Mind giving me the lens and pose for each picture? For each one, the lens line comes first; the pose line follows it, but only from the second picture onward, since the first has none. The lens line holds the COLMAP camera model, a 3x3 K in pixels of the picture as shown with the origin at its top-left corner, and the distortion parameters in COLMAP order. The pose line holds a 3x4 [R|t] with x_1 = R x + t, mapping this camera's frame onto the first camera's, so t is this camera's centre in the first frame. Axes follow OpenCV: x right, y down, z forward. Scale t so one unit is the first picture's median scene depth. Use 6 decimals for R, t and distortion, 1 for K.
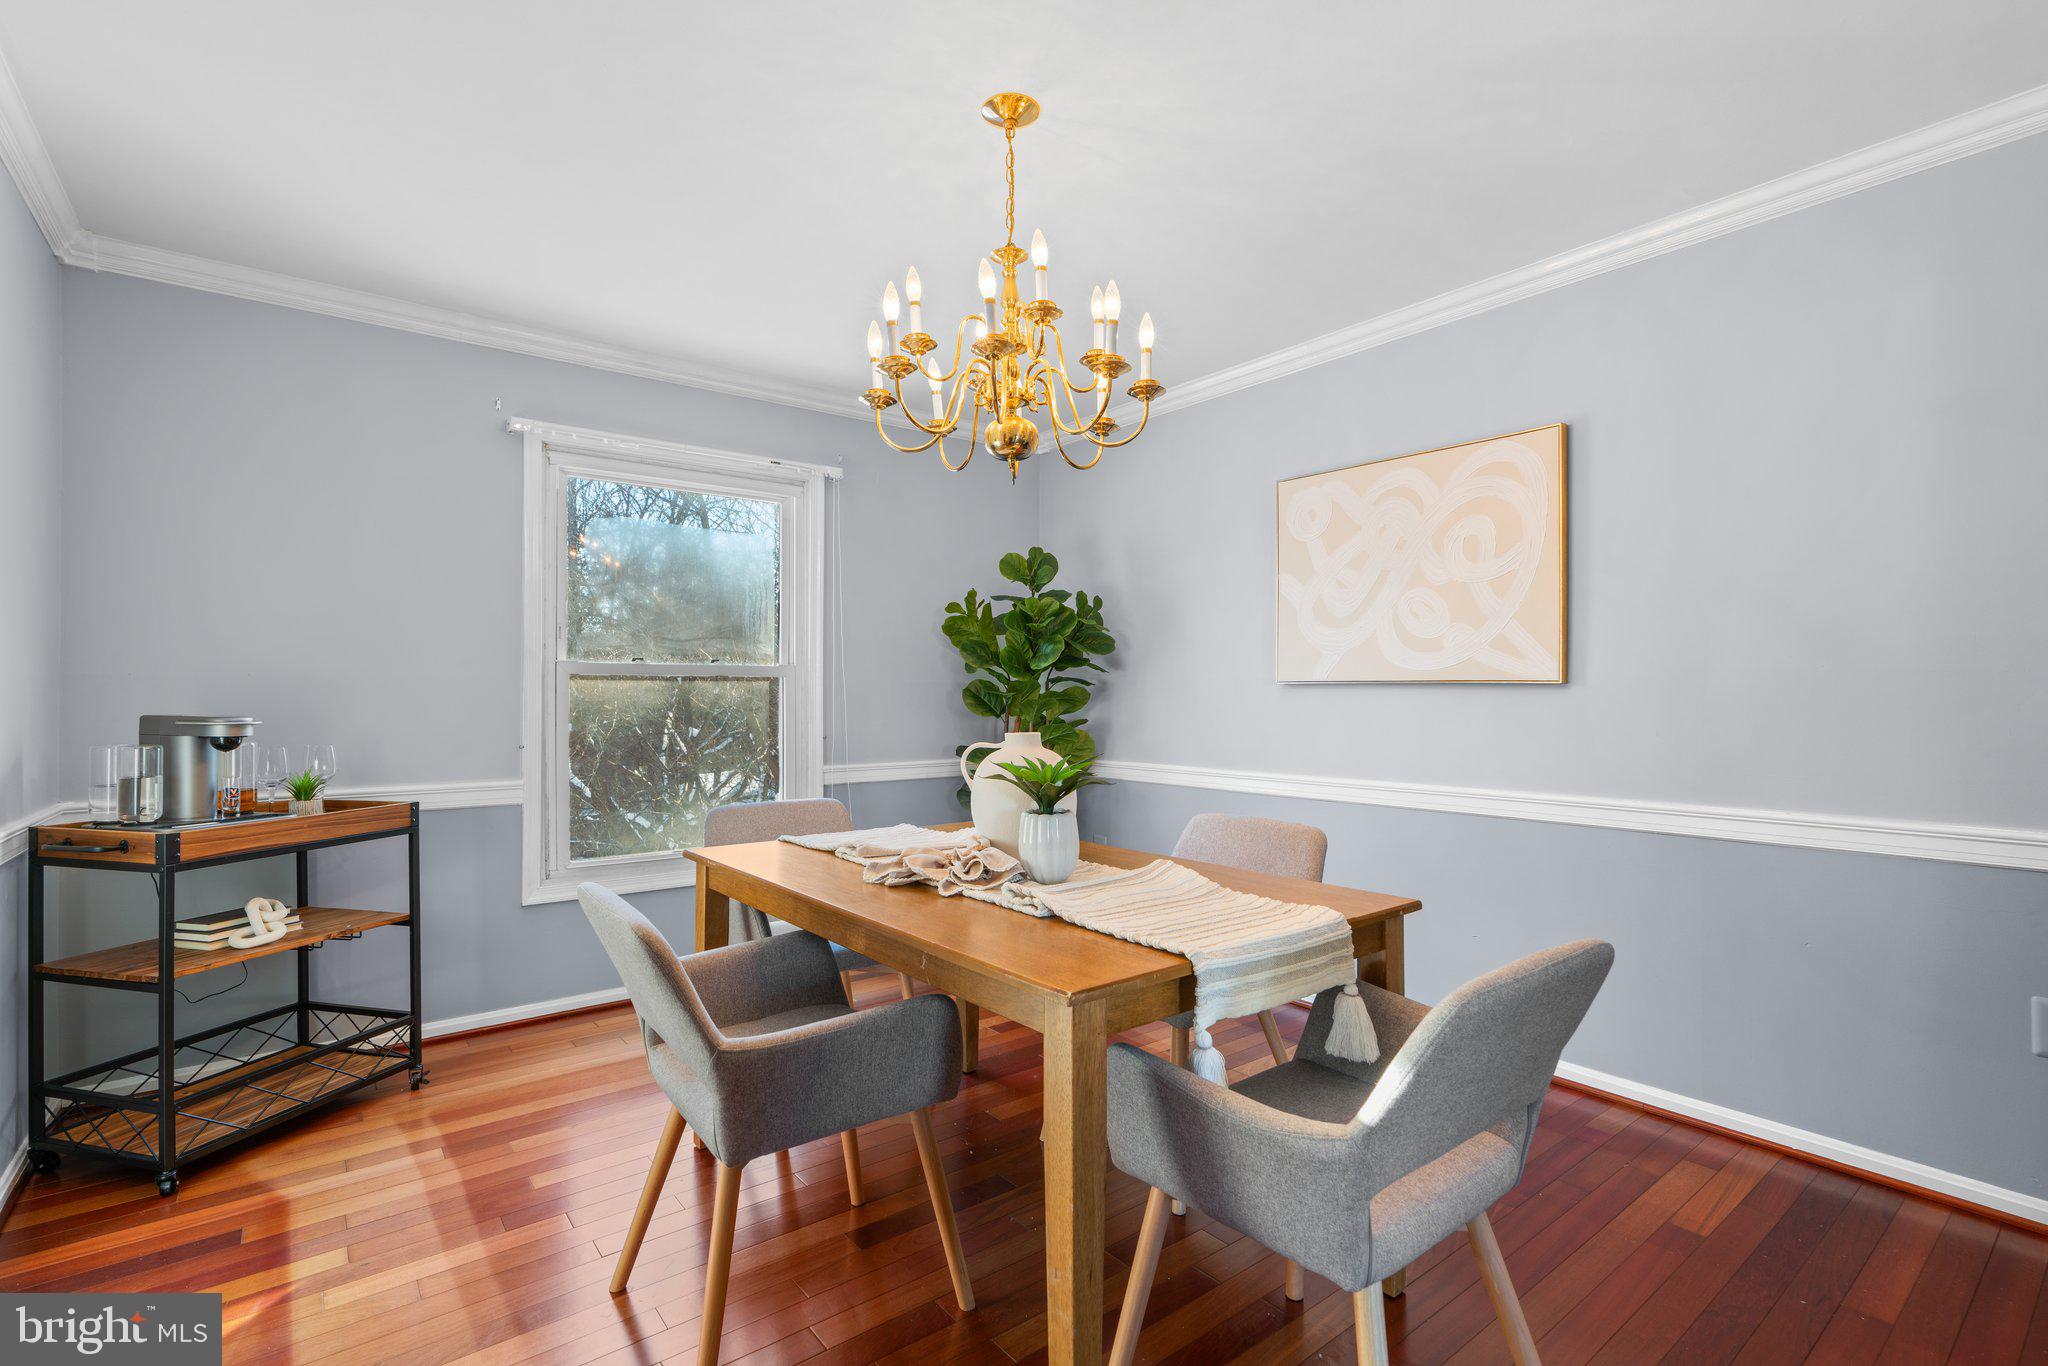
lens RADIAL K [[919.7, 0, 1022.0], [0, 919.7, 688.6], [0, 0, 1]] dist [-0.008002, 0.001066]
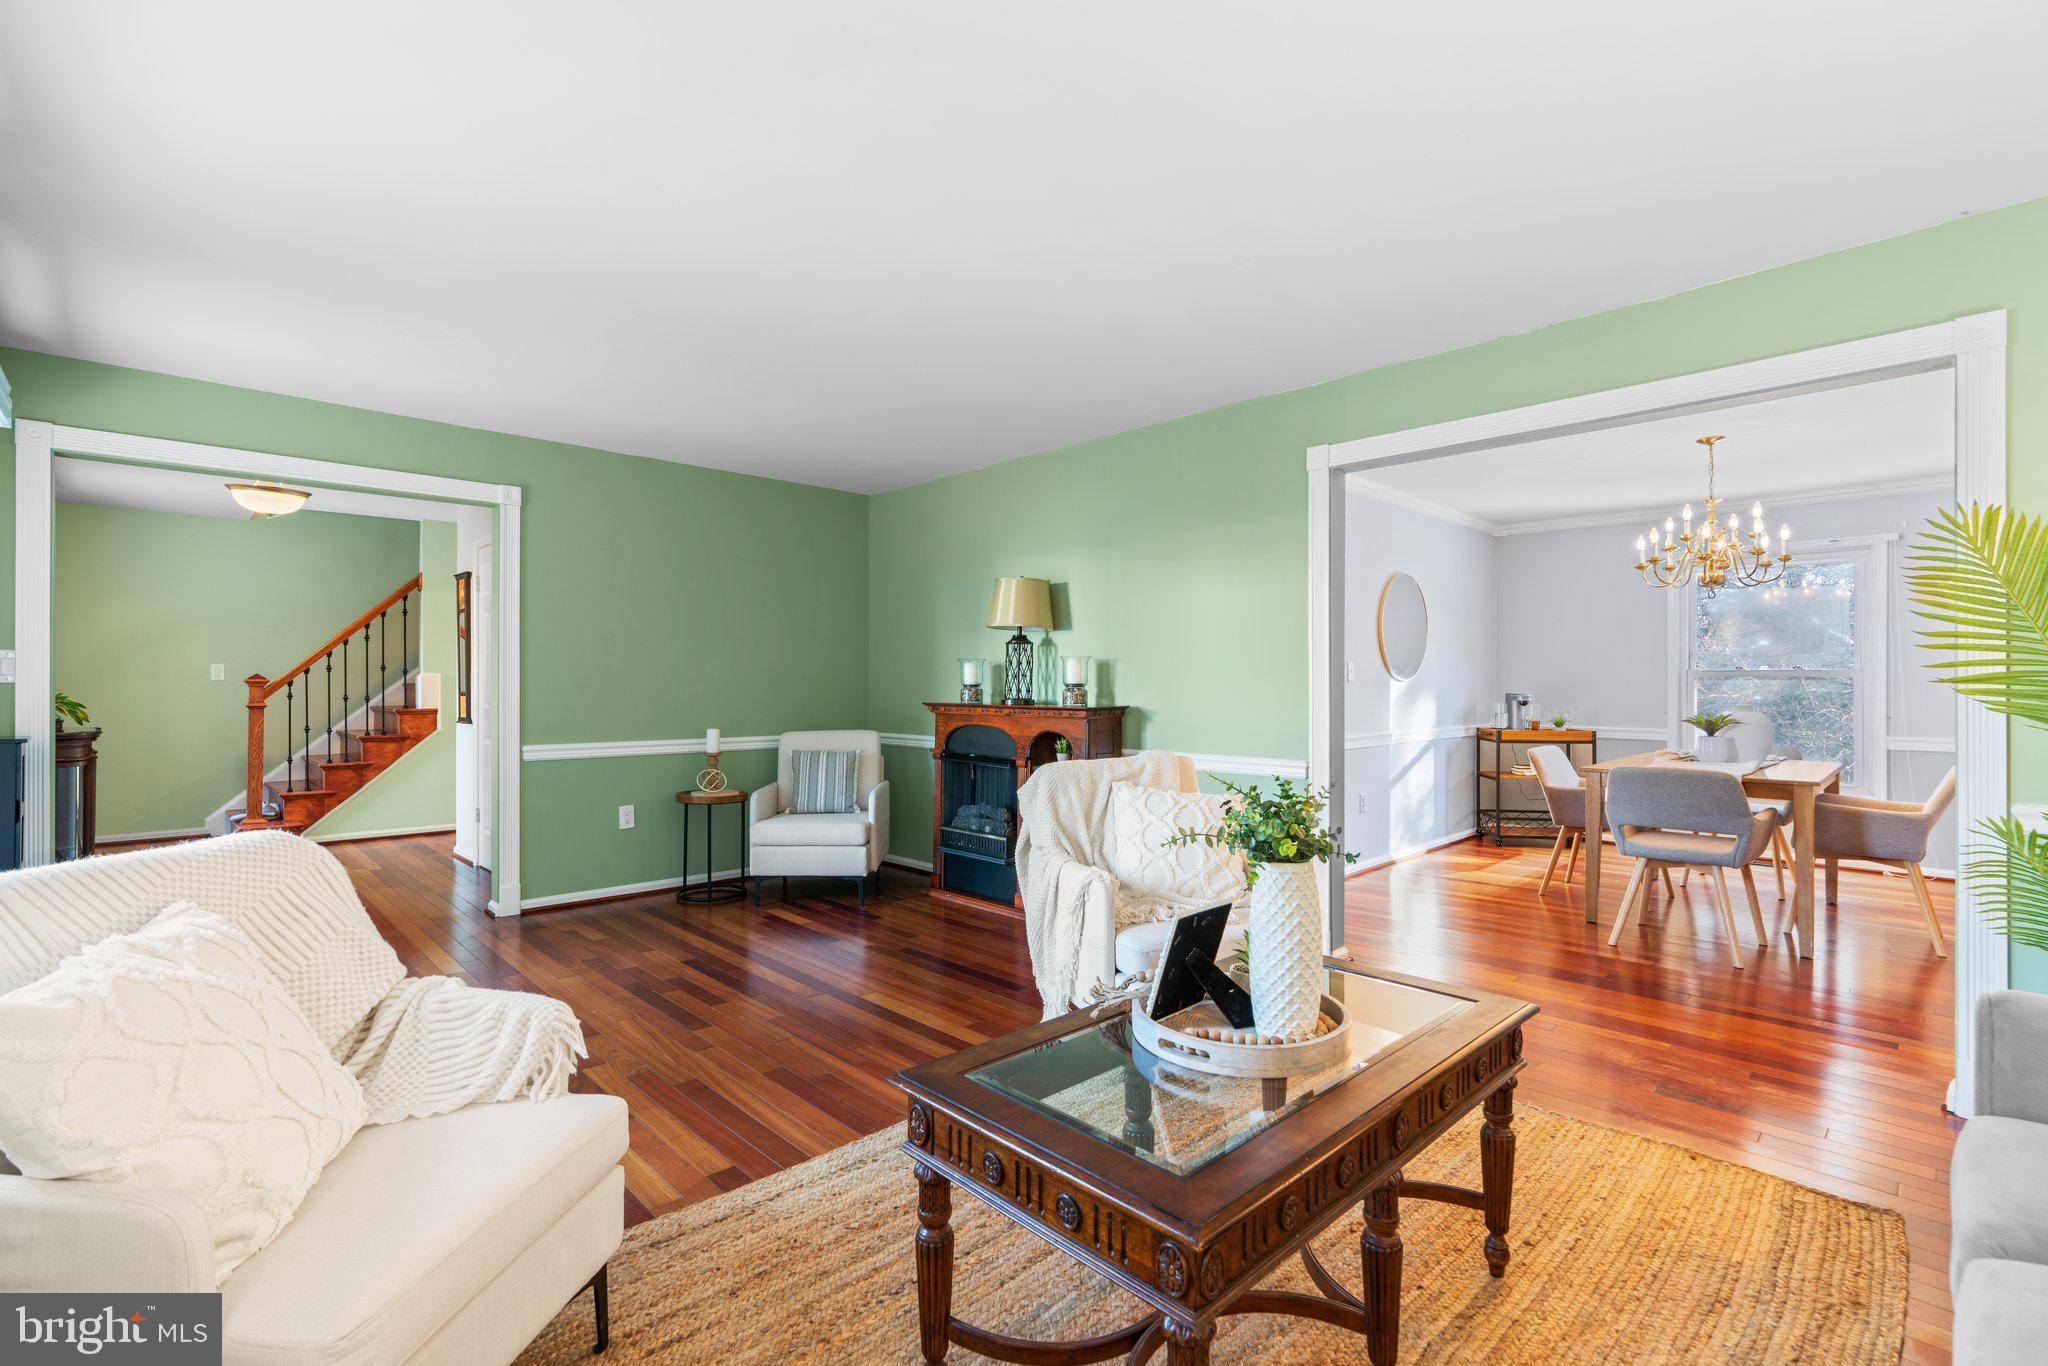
lens RADIAL K [[919.7, 0, 1020.8], [0, 919.7, 682.0], [0, 0, 1]] dist [-0.008002, 0.001066]
pose [[0.084236, -0.001633, -0.996445, 1.865875], [0.005350, 0.999985, -0.001186, -0.011655], [0.996432, -0.005231, 0.084243, -0.813587]]
